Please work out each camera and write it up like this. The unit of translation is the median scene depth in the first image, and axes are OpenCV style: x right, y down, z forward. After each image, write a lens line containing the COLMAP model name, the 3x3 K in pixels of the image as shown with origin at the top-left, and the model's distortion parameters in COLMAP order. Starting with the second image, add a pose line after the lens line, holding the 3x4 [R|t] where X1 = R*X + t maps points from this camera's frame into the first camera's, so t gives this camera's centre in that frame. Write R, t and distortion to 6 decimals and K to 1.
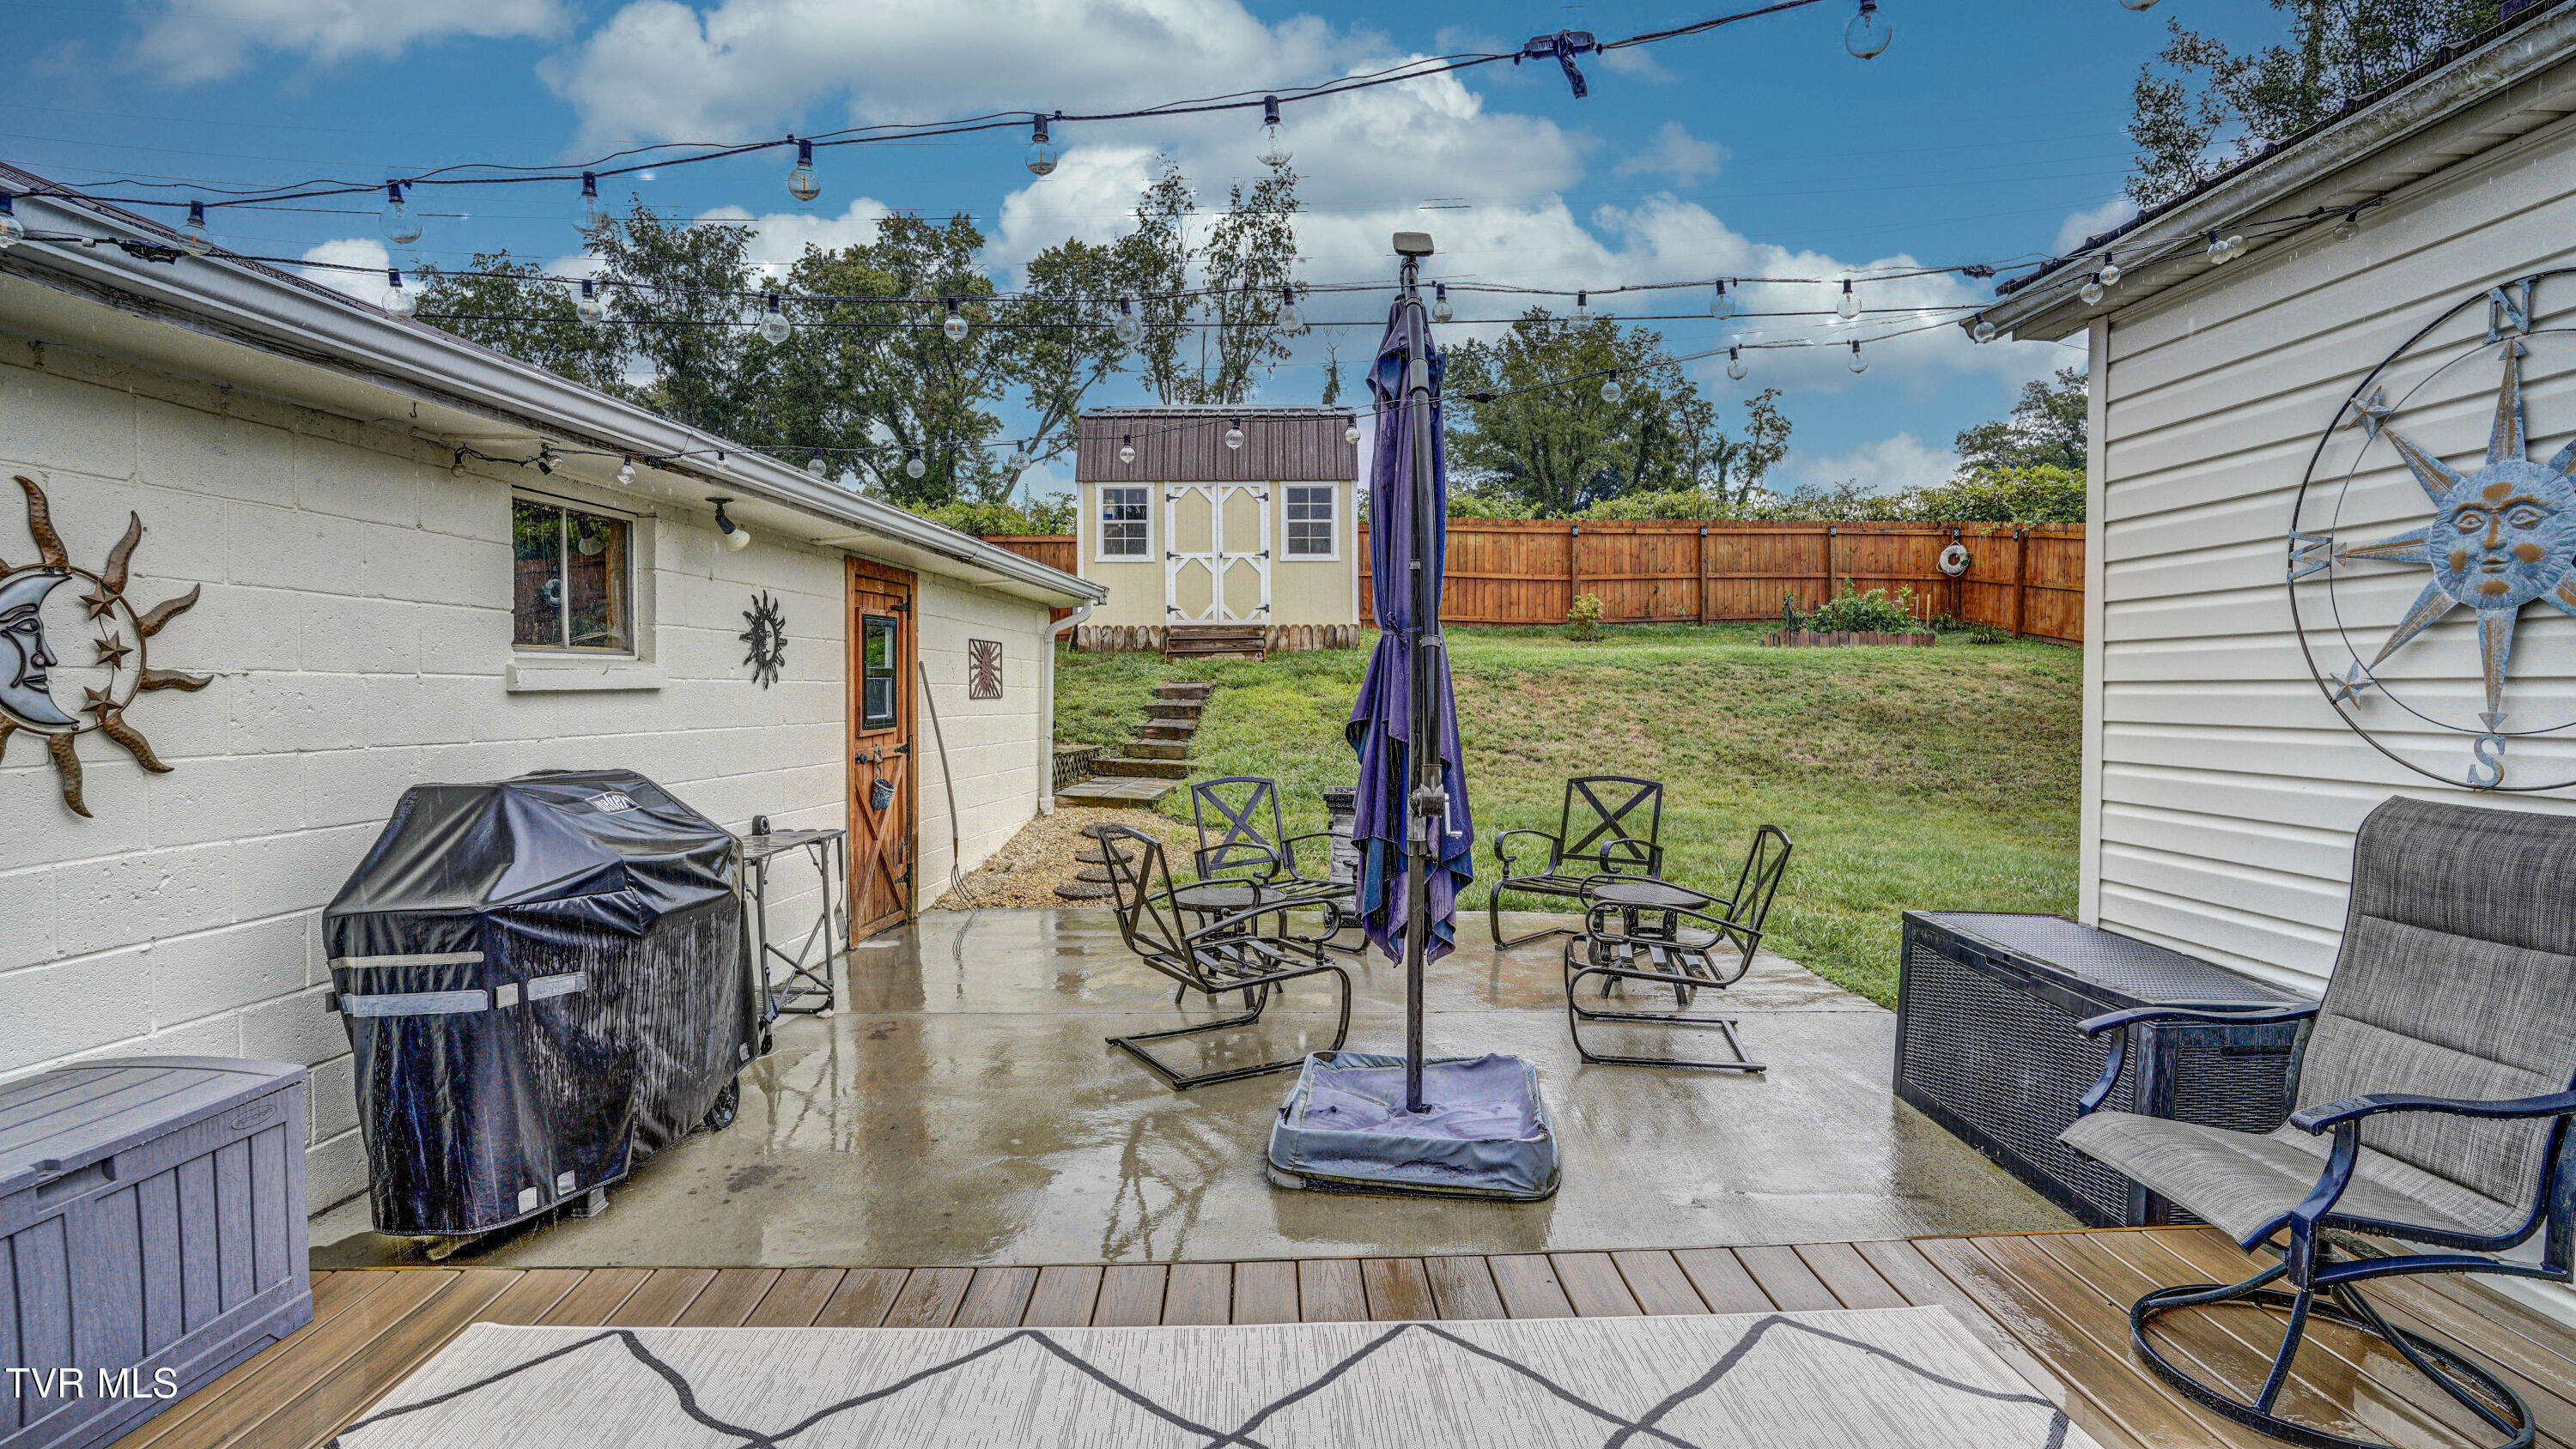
lens RADIAL K [[1270.0, 0, 1293.8], [0, 1270.0, 722.3], [0, 0, 1]] dist [-0.075733, 0.031856]
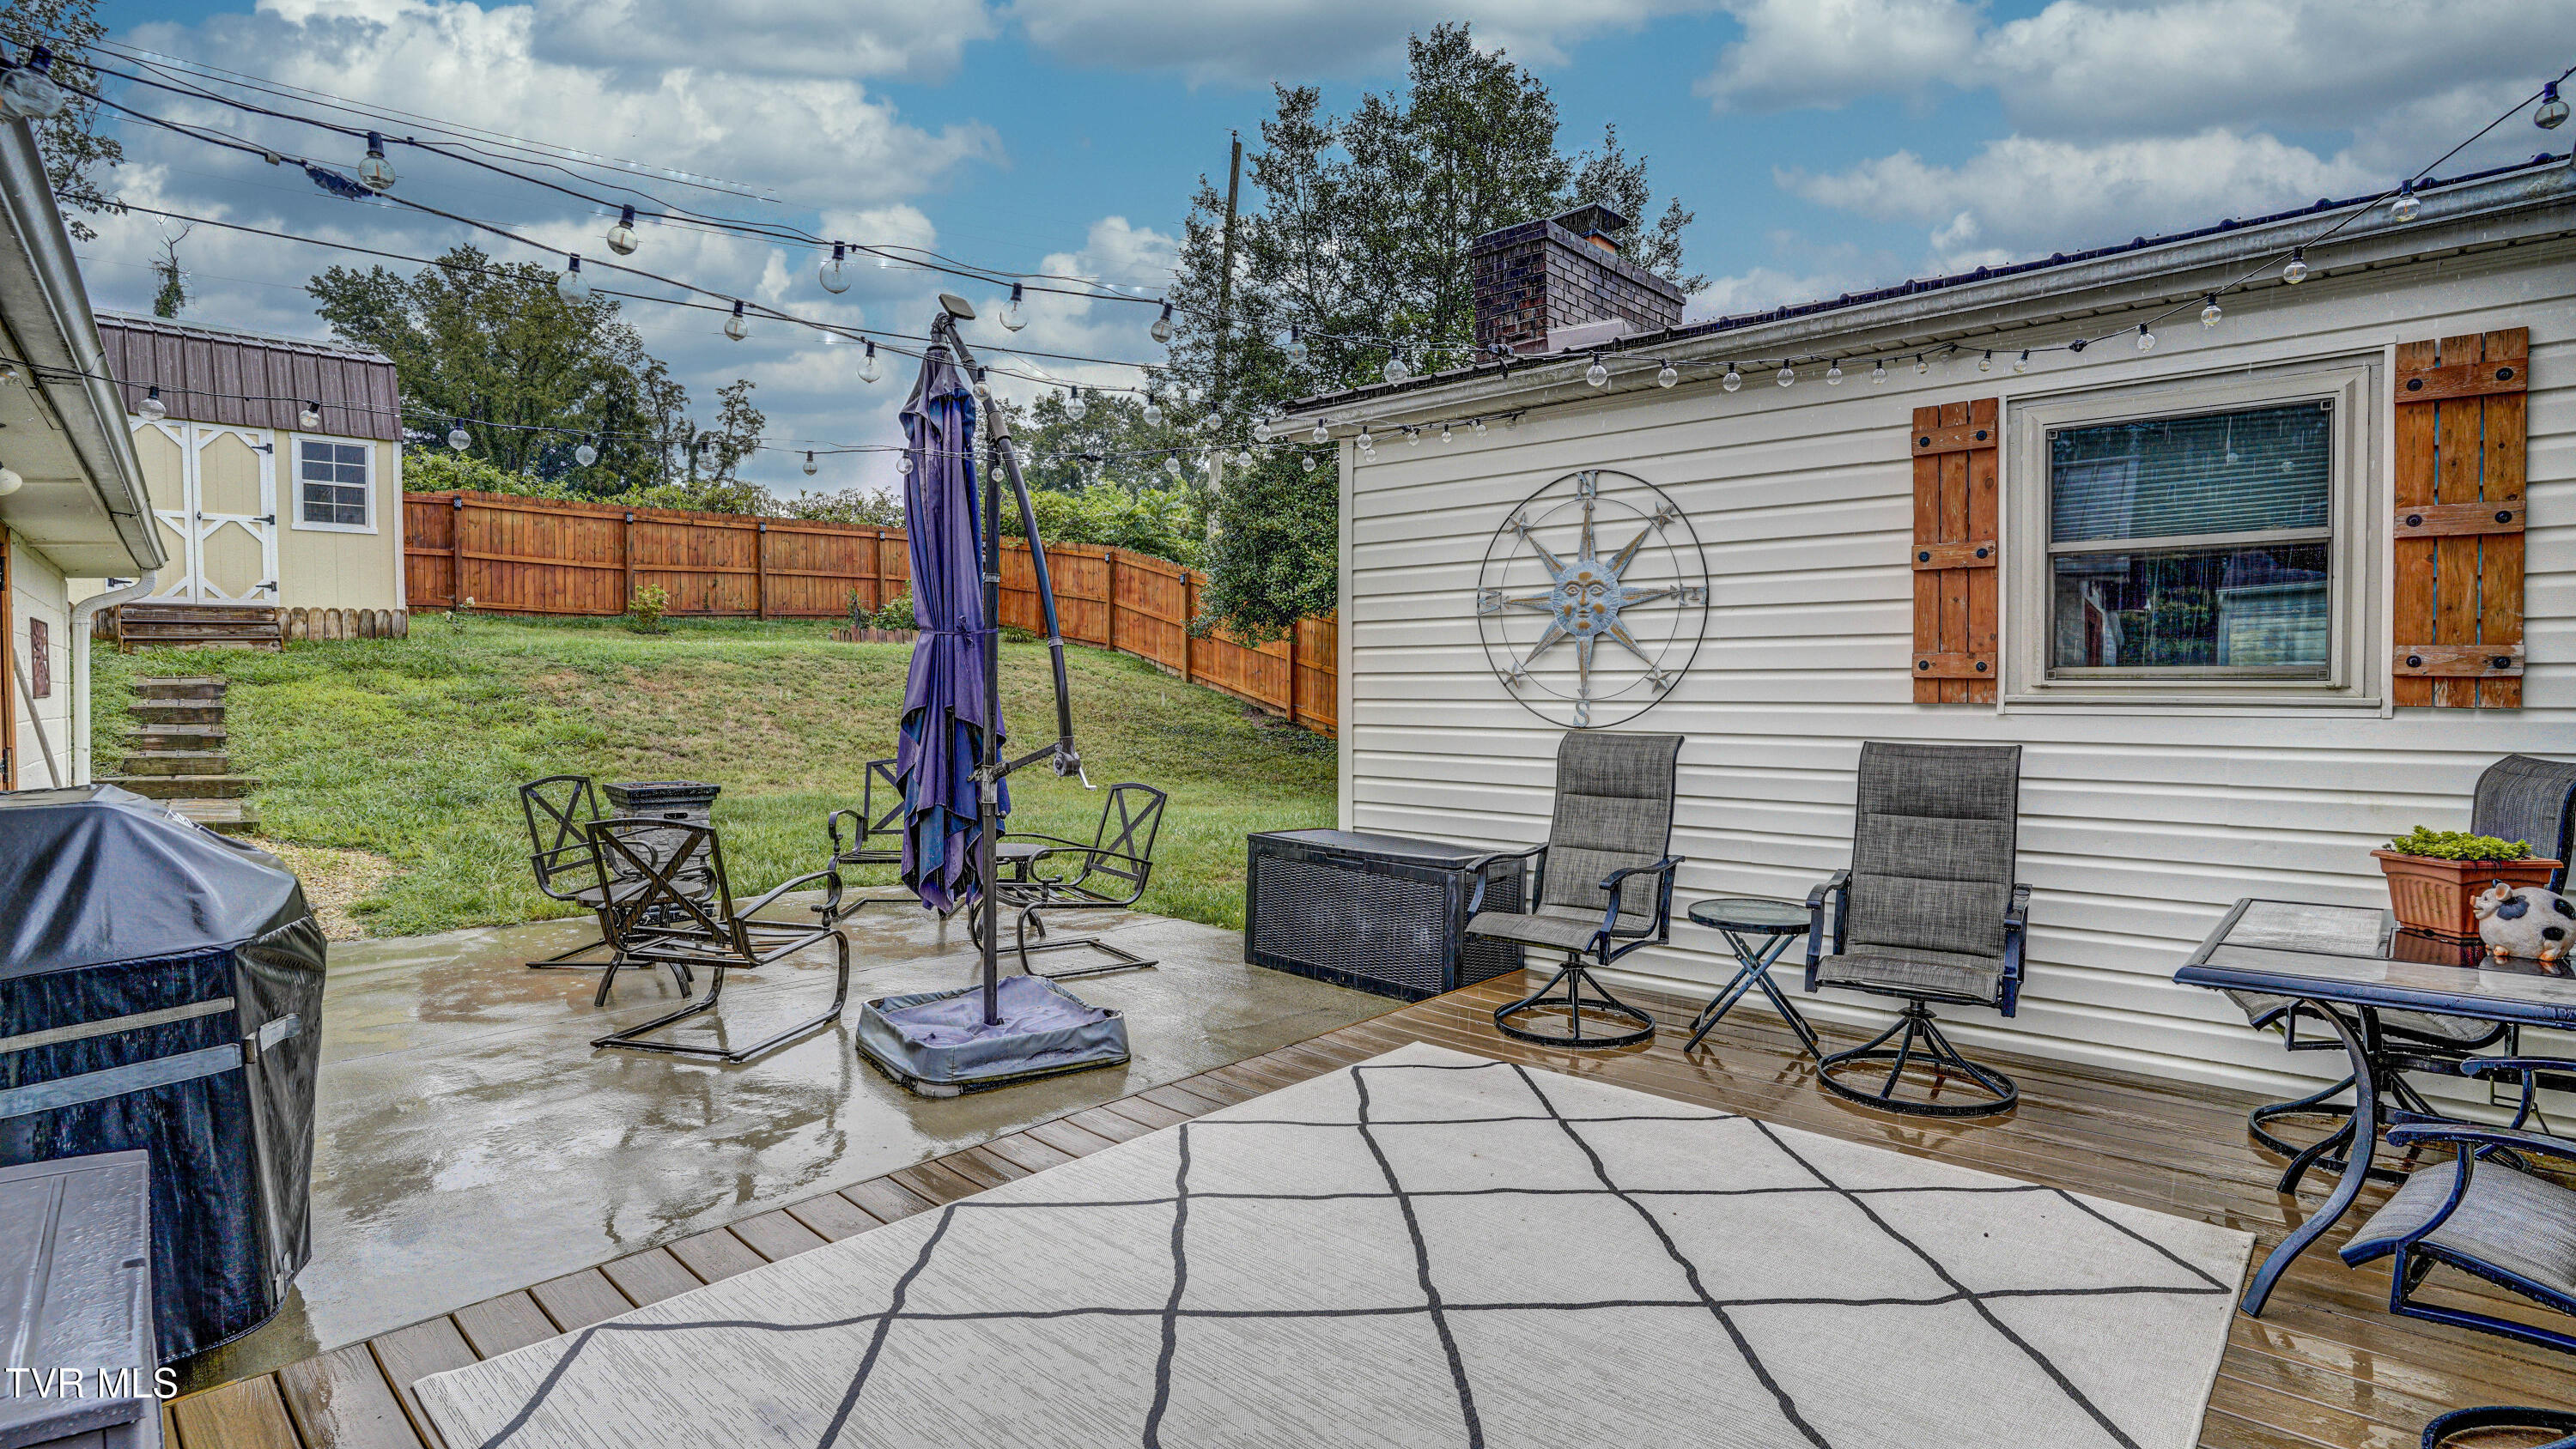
lens RADIAL K [[1270.0, 0, 1300.0], [0, 1270.0, 725.2], [0, 0, 1]] dist [-0.075733, 0.031856]
pose [[0.695977, -0.027390, 0.717542, -0.132756], [0.022696, 0.999612, 0.016144, 0.001213], [-0.717706, 0.005050, 0.696328, -0.015260]]
